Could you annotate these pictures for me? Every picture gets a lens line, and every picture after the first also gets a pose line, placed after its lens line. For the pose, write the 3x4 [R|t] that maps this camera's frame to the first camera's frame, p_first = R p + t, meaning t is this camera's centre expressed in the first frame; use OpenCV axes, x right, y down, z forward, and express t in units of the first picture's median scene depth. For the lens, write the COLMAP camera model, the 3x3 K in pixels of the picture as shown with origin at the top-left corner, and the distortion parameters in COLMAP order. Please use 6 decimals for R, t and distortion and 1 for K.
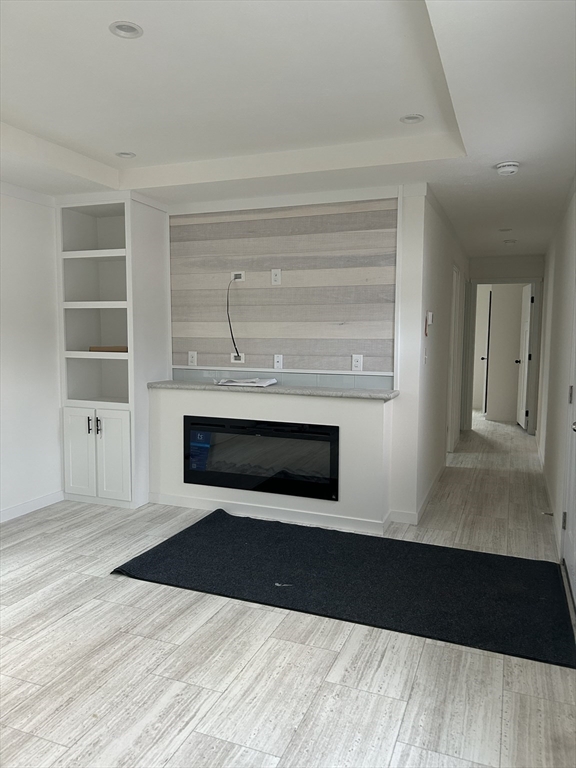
lens RADIAL K [[582.7, 0, 286.0], [0, 582.7, 382.2], [0, 0, 1]] dist [0.052556, -0.043730]
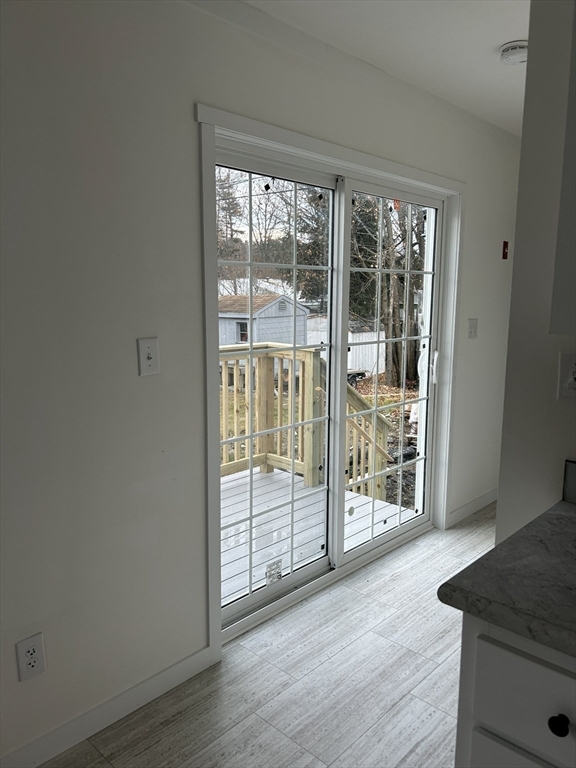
lens RADIAL K [[582.7, 0, 287.4], [0, 582.7, 383.9], [0, 0, 1]] dist [0.052556, -0.043730]
pose [[-0.927250, -0.066679, 0.368457, 0.068194], [0.023729, 0.971575, 0.235540, -0.158993], [-0.373689, 0.227148, -0.899311, 1.734437]]
